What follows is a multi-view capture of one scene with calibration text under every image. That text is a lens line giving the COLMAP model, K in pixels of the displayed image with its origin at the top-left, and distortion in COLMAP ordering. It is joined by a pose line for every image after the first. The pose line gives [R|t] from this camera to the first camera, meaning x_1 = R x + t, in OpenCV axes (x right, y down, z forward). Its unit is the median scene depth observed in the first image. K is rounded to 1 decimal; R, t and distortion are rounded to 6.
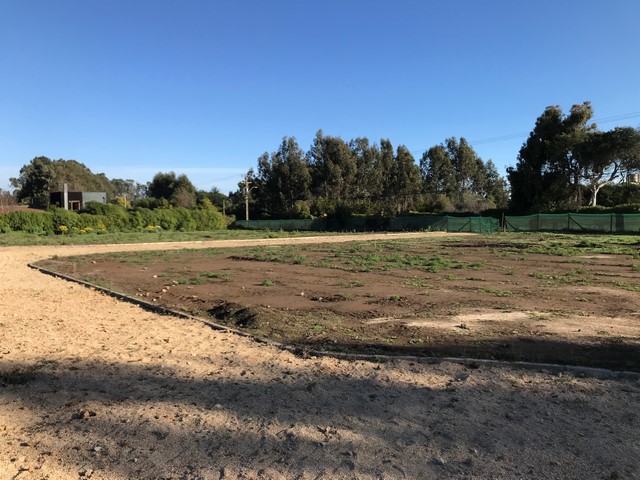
lens RADIAL K [[527.7, 0, 318.5], [0, 527.7, 240.8], [0, 0, 1]] dist [0.049803, -0.072109]
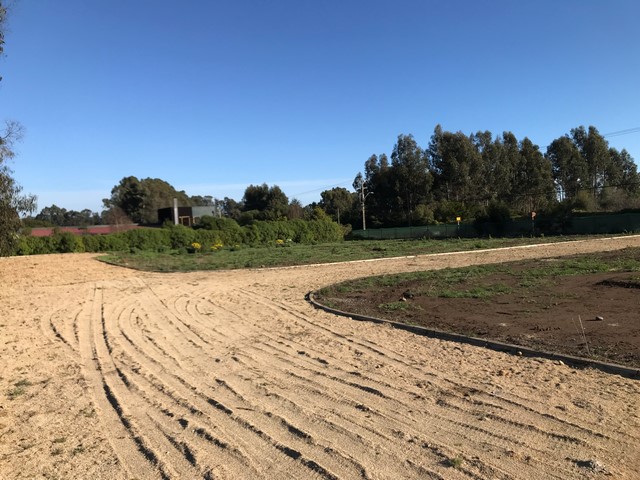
lens RADIAL K [[527.7, 0, 316.5], [0, 527.7, 239.3], [0, 0, 1]] dist [0.049803, -0.072109]
pose [[0.991967, -0.039762, -0.120081, -0.098433], [0.037052, 0.999008, -0.024719, -0.002839], [0.120945, 0.020071, 0.992456, 0.088323]]
